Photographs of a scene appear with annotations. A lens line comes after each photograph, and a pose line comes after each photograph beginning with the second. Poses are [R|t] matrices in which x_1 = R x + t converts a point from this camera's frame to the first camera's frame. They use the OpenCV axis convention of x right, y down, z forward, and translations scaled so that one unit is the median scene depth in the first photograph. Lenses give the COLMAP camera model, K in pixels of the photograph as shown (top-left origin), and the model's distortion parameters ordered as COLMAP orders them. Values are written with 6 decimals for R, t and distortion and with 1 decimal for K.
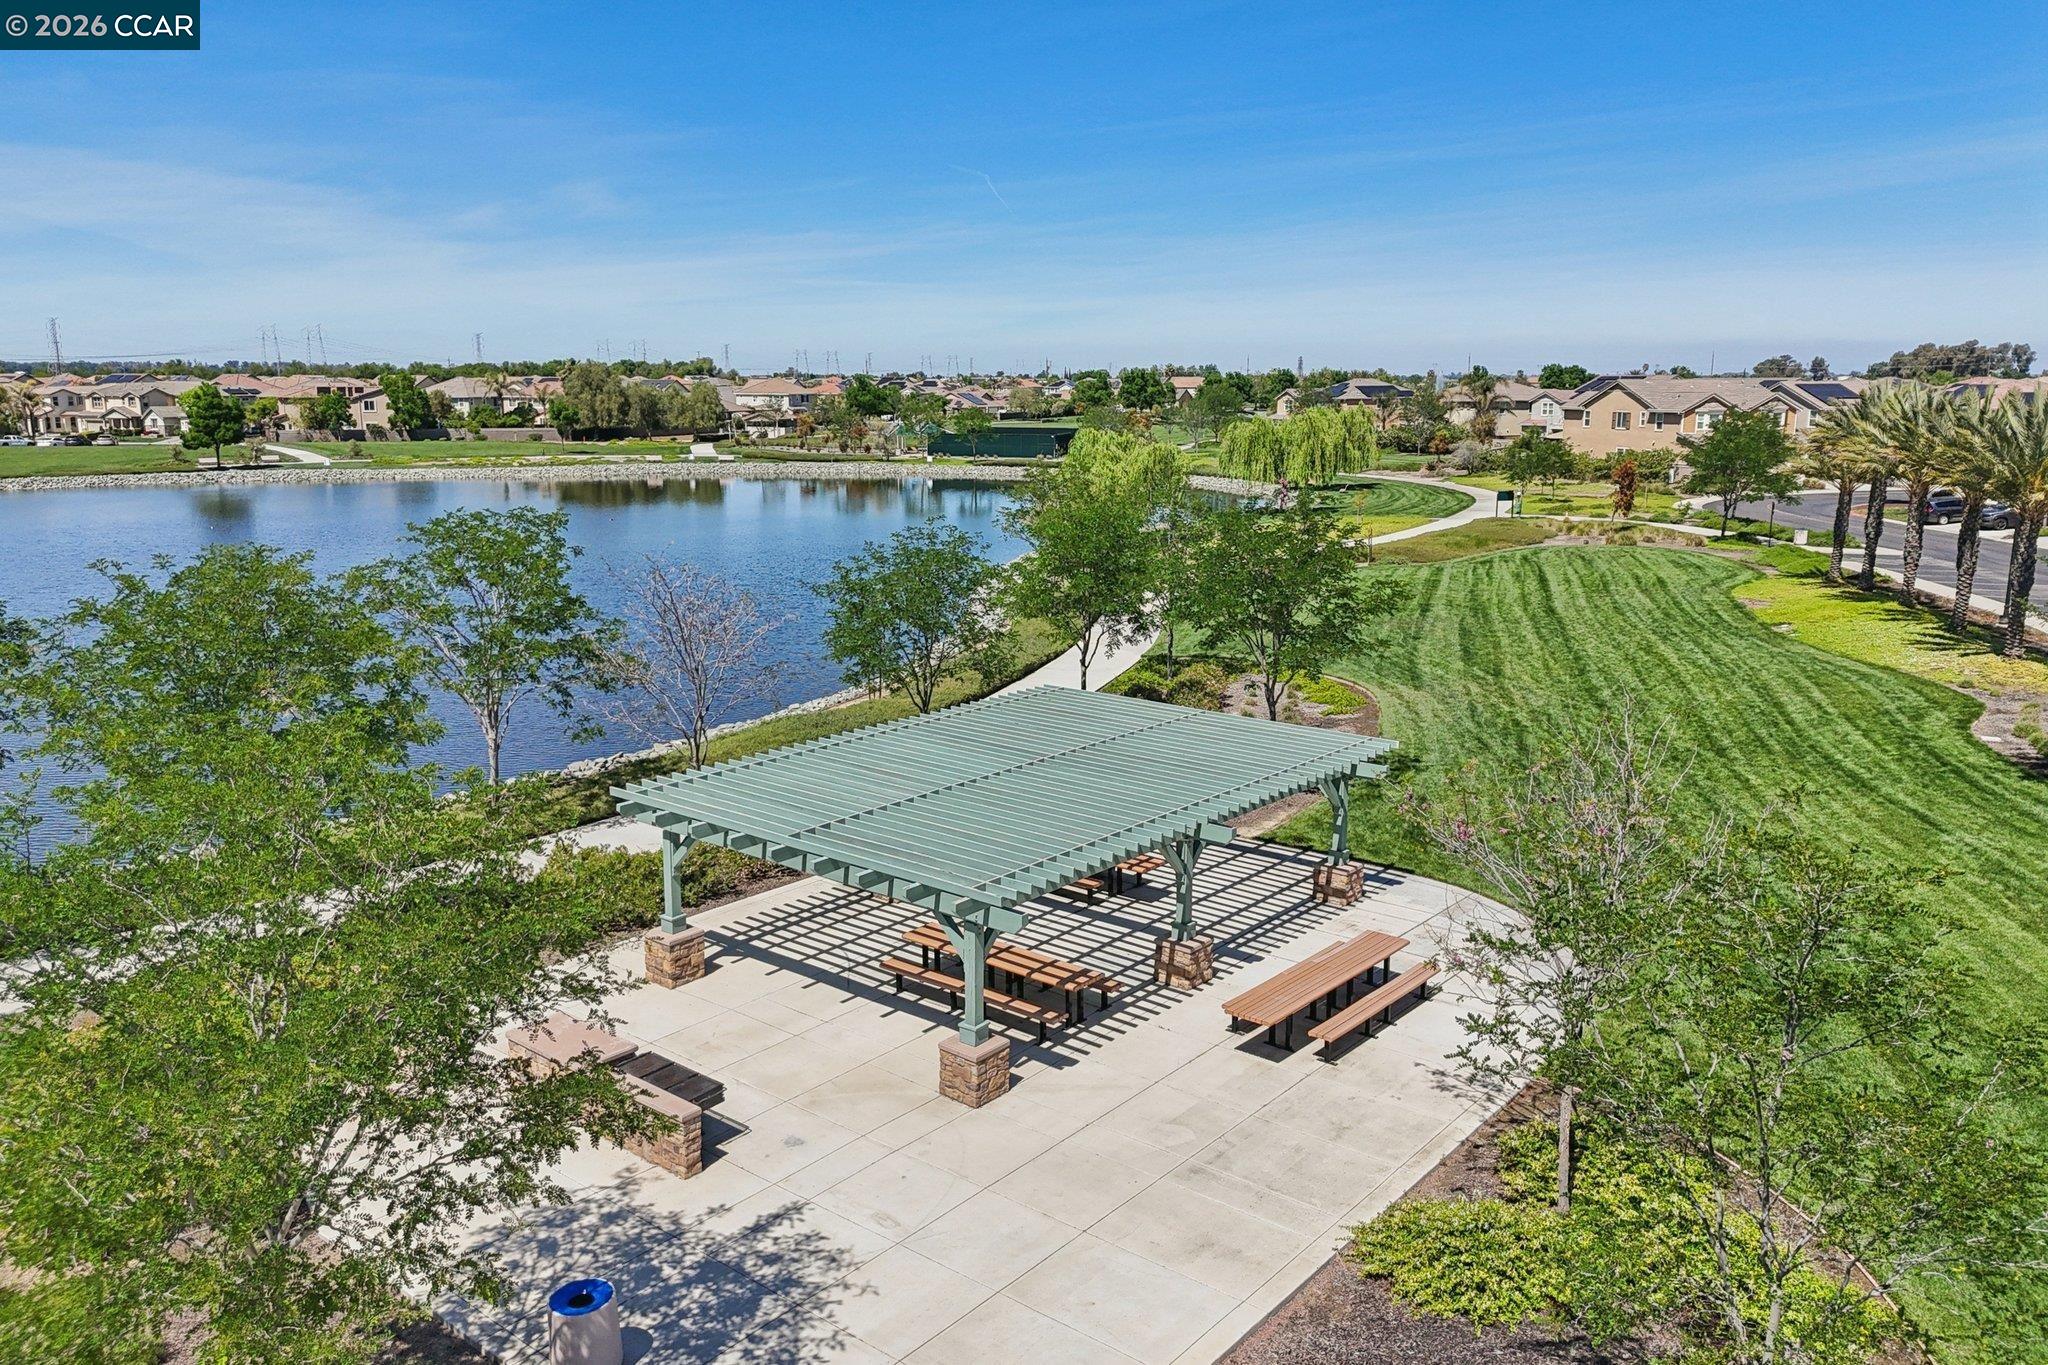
lens RADIAL K [[1454.5, 0, 1024.0], [0, 1454.5, 682.5], [0, 0, 1]] dist [0.134378, -0.190885]
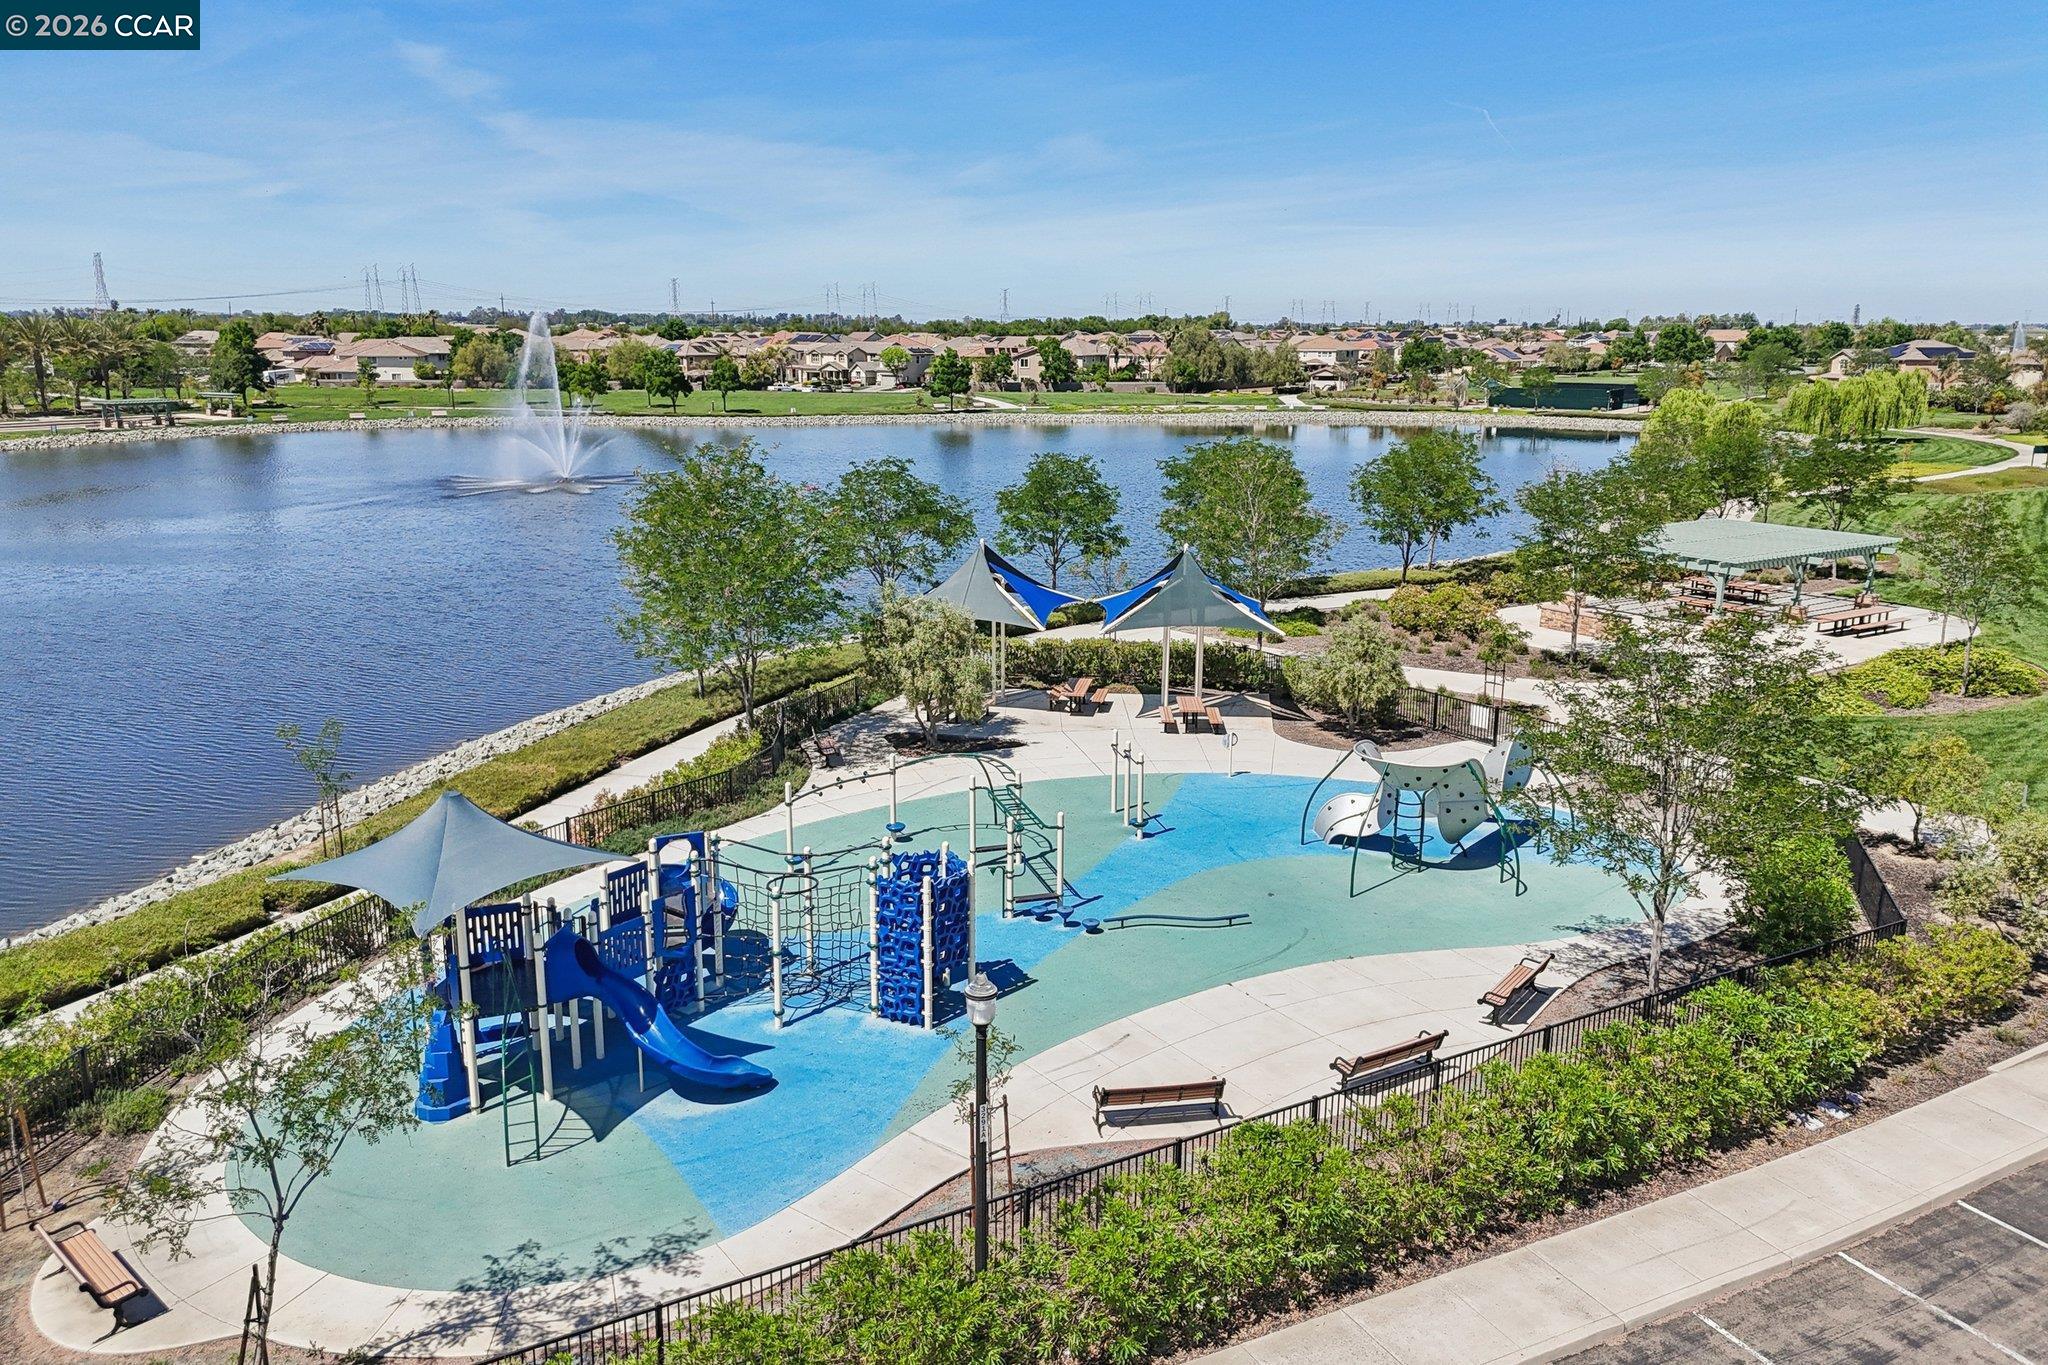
lens RADIAL K [[1525.1, 0, 1024.0], [0, 1525.1, 682.5], [0, 0, 1]] dist [0.063282, -0.058442]
pose [[0.955593, 0.070394, -0.286158, -0.050936], [-0.063090, 0.997405, 0.034675, 0.039412], [0.287857, -0.015082, 0.957555, -0.250568]]
